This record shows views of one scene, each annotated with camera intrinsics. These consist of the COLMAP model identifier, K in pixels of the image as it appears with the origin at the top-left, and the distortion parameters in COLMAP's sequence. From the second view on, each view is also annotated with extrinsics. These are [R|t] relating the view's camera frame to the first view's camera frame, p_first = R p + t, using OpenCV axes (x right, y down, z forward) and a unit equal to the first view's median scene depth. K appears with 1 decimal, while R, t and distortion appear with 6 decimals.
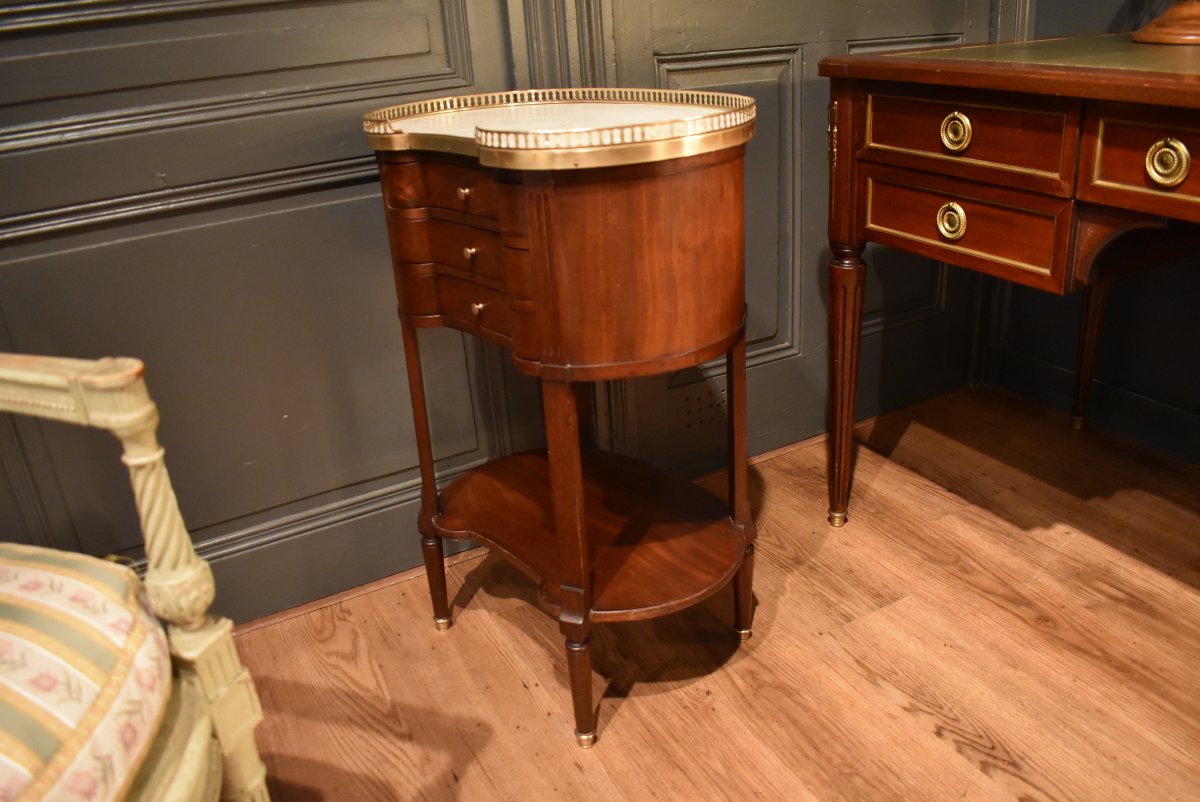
lens RADIAL K [[929.6, 0, 600.9], [0, 929.6, 397.7], [0, 0, 1]] dist [-0.096044, 0.012570]
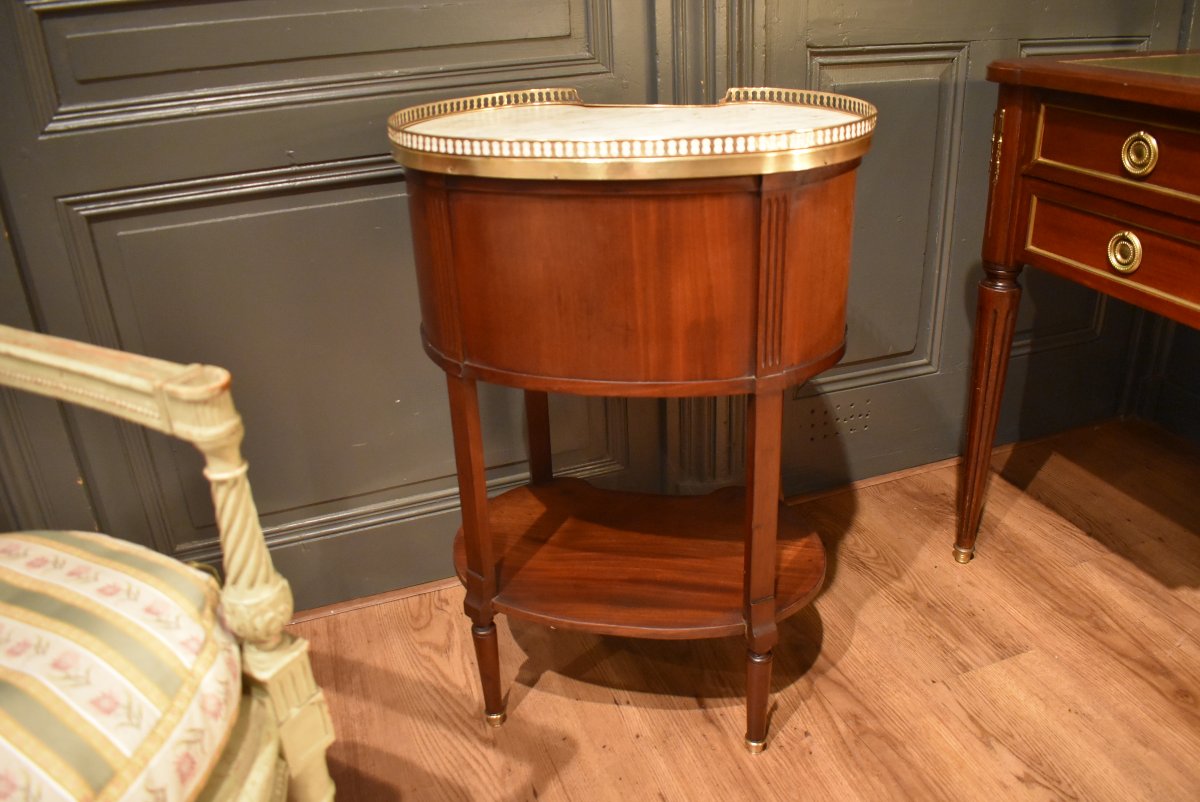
lens RADIAL K [[924.5, 0, 603.0], [0, 924.5, 398.3], [0, 0, 1]] dist [-0.098332, 0.015269]
pose [[0.988167, 0.083218, -0.128844, 0.001460], [-0.079330, 0.996233, 0.035029, -0.038040], [0.131274, -0.024393, 0.991046, 0.055010]]
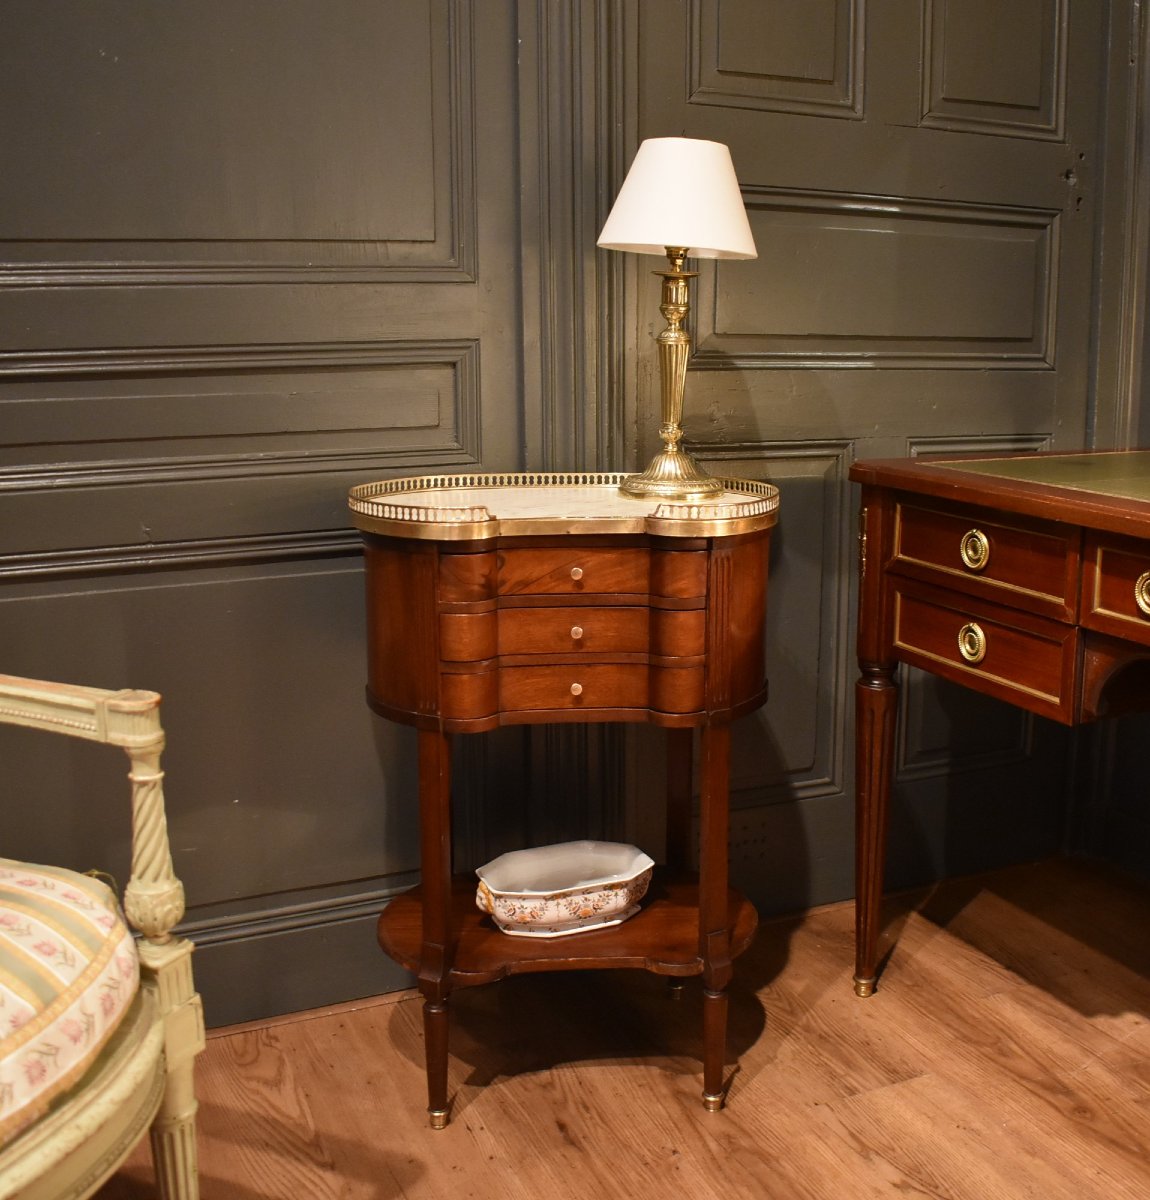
lens RADIAL K [[1380.0, 0, 620.1], [0, 1380.0, 599.6], [0, 0, 1]] dist [-0.096205, 0.016338]
pose [[0.996161, 0.077385, -0.040920, 0.075887], [-0.084120, 0.975589, -0.202852, 0.073837], [0.024224, 0.205516, 0.978354, -0.367402]]
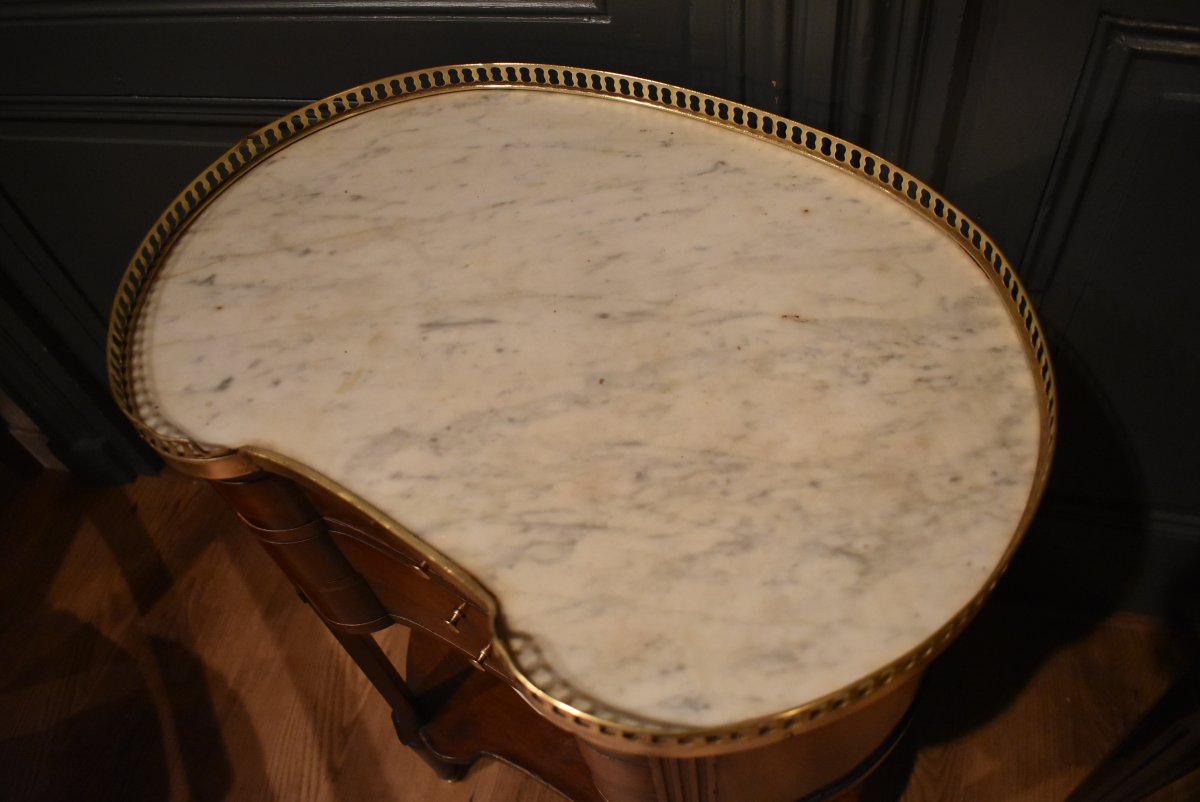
lens RADIAL K [[924.5, 0, 603.0], [0, 924.5, 398.3], [0, 0, 1]] dist [-0.098332, 0.015269]
pose [[0.745100, 0.521050, -0.416333, 0.162509], [-0.205697, 0.773329, 0.599709, -0.497185], [0.634441, -0.361204, 0.683386, 0.652637]]
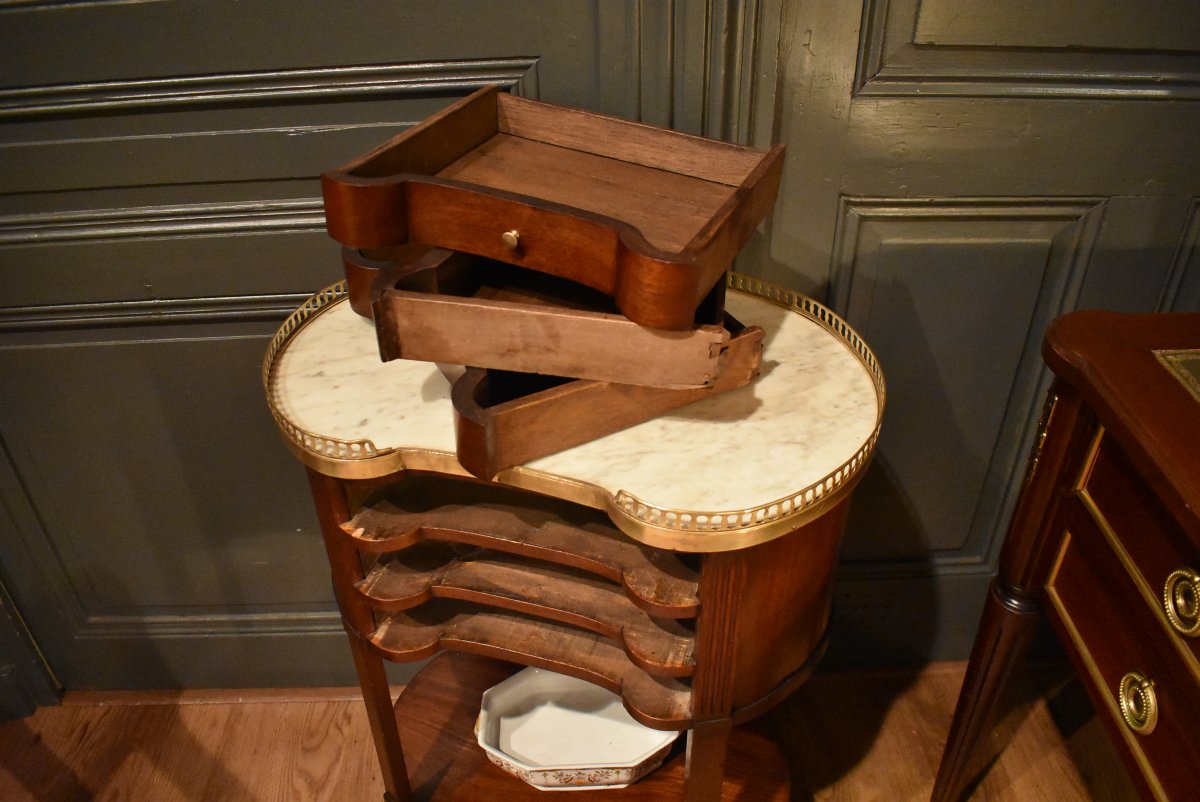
lens RADIAL K [[924.5, 0, 603.0], [0, 924.5, 398.3], [0, 0, 1]] dist [-0.098332, 0.015269]
pose [[0.895682, 0.295783, -0.332064, 0.194970], [-0.216312, 0.942216, 0.255808, -0.427580], [0.388540, -0.157293, 0.907907, 0.360552]]
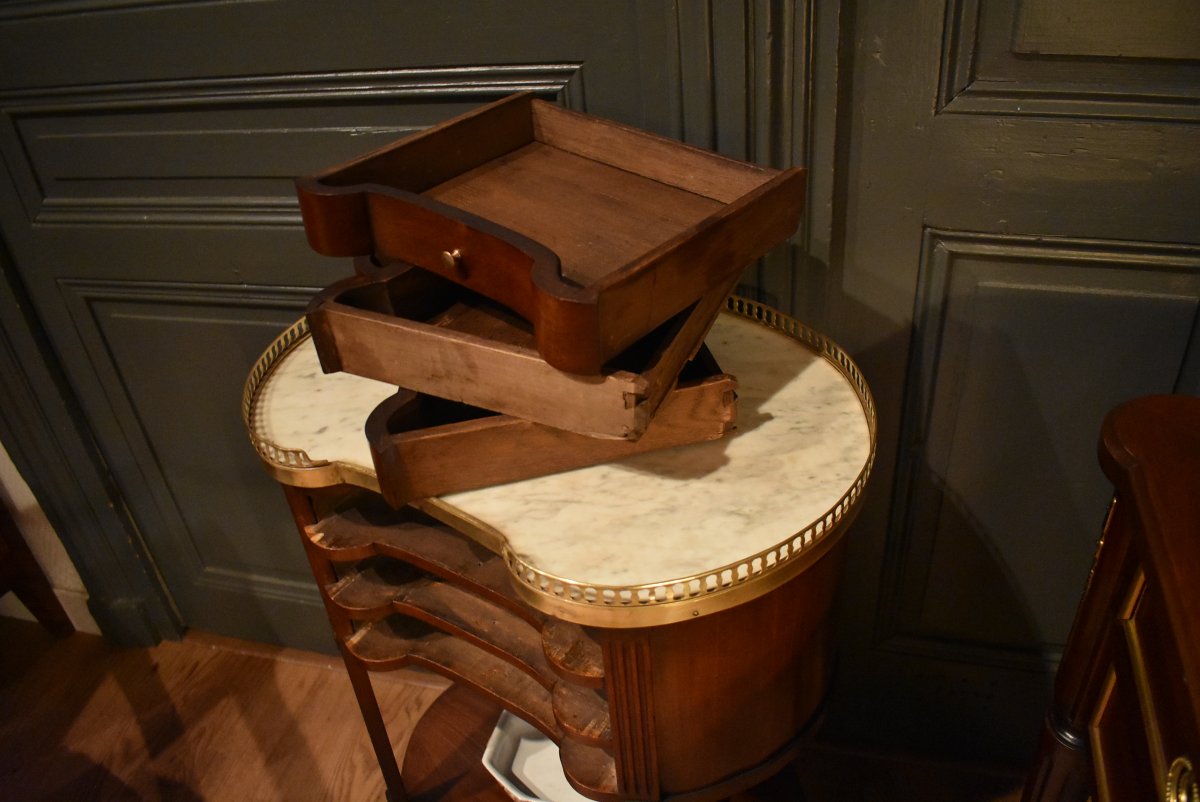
lens RADIAL K [[924.5, 0, 603.0], [0, 924.5, 398.3], [0, 0, 1]] dist [-0.098332, 0.015269]
pose [[0.733804, 0.389141, -0.556867, 0.313008], [-0.239892, 0.915311, 0.323509, -0.478834], [0.635597, -0.103804, 0.765011, 0.496451]]
